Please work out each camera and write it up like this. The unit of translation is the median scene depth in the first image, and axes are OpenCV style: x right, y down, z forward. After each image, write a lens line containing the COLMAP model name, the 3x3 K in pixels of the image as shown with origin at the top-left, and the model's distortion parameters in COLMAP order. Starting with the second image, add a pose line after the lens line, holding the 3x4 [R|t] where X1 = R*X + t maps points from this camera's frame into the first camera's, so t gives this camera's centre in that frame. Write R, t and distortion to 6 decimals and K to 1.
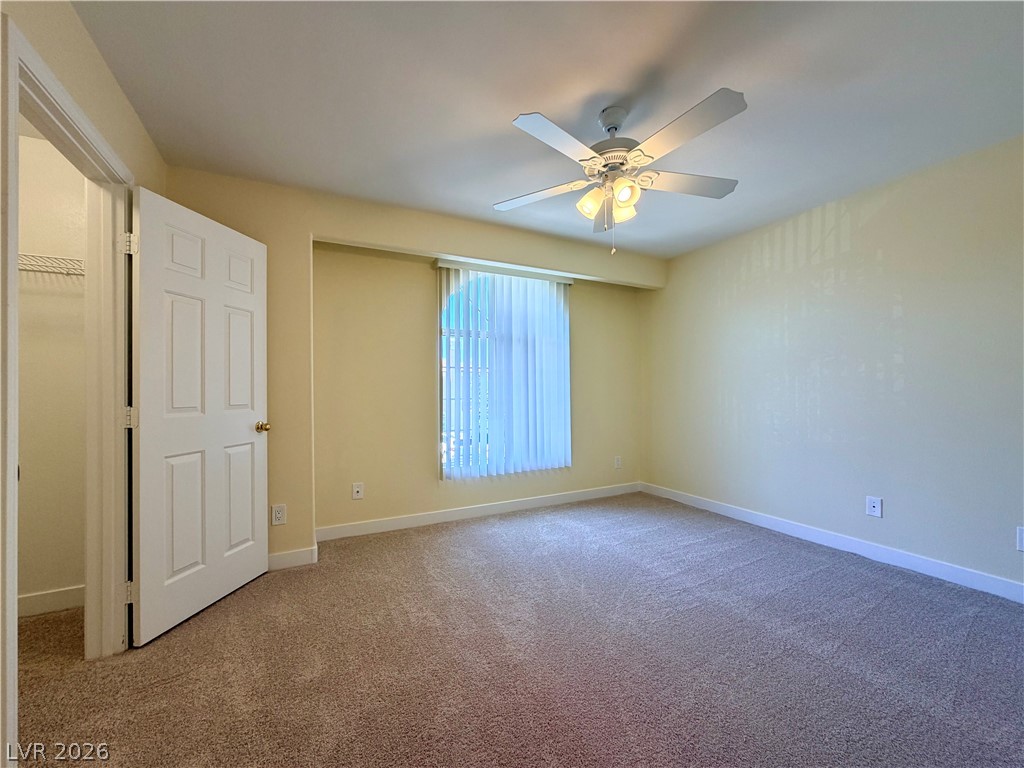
lens RADIAL K [[408.9, 0, 510.4], [0, 408.9, 385.5], [0, 0, 1]] dist [-0.000231, 0.000062]
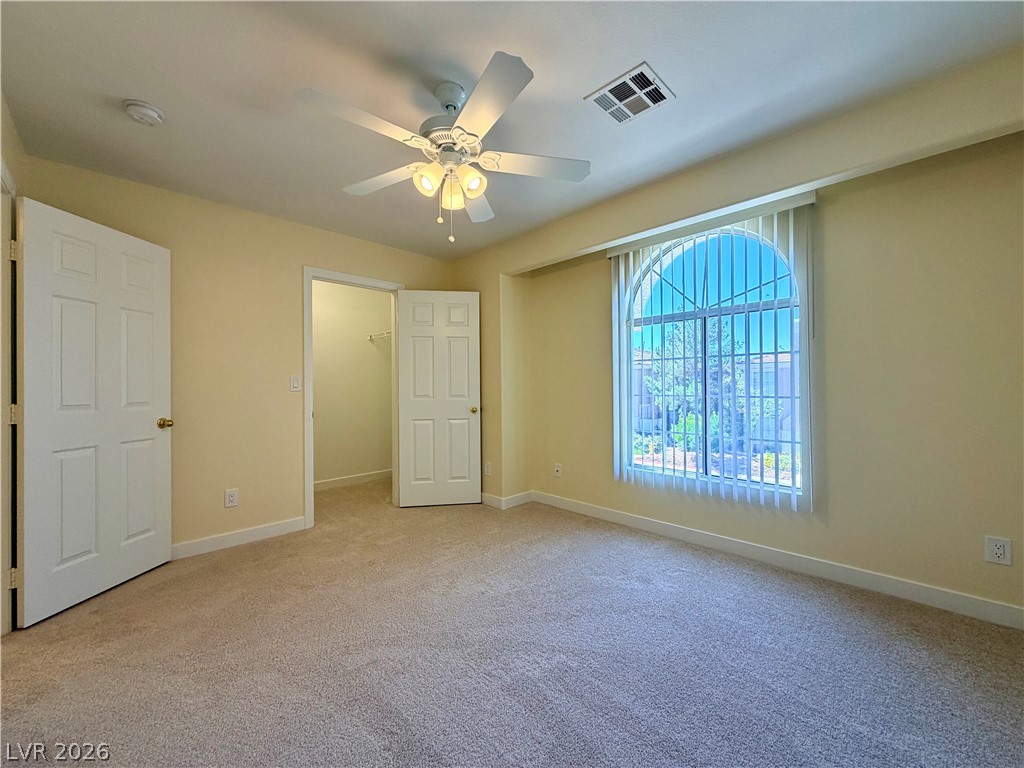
lens RADIAL K [[418.2, 0, 512.0], [0, 418.2, 384.0], [0, 0, 1]] dist [-0.000808, -0.000084]
pose [[0.307184, 0.005954, -0.951632, 0.735446], [0.015924, 0.999808, 0.011395, -0.007623], [0.951517, -0.018654, 0.307030, 0.500740]]
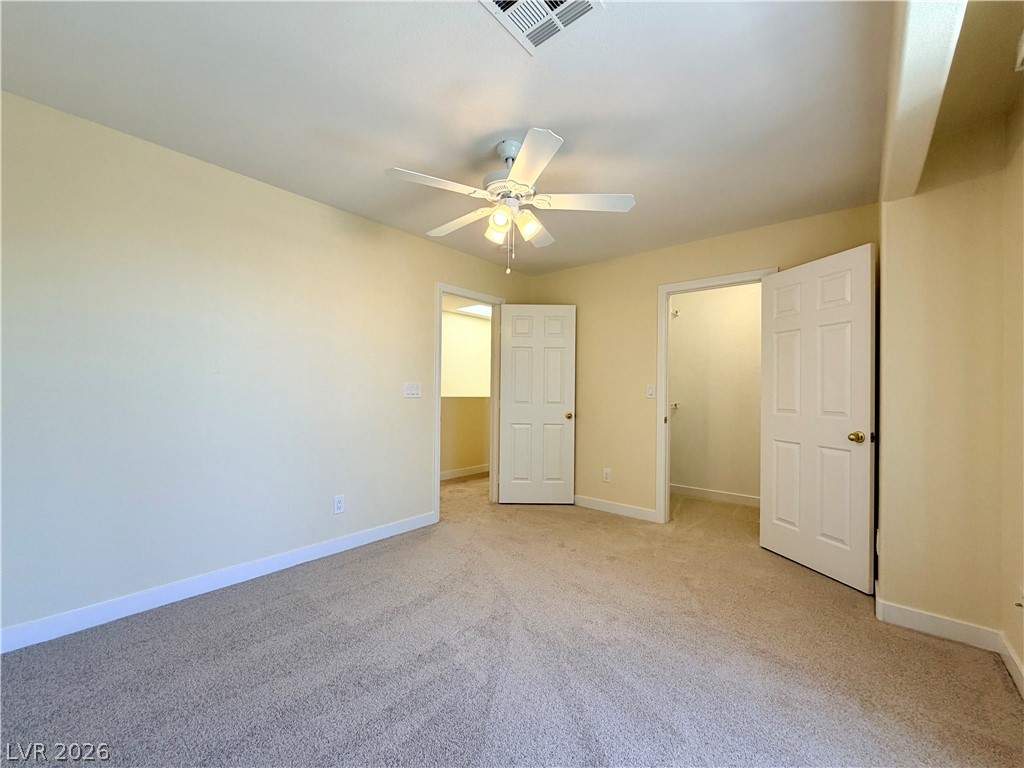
lens RADIAL K [[413.6, 0, 513.7], [0, 413.6, 385.8], [0, 0, 1]] dist [-0.000706, 0.000261]
pose [[-0.926857, -0.009114, -0.375305, 0.395467], [-0.000624, 0.999741, -0.022737, 0.004420], [0.375415, -0.020839, -0.926623, 1.227167]]
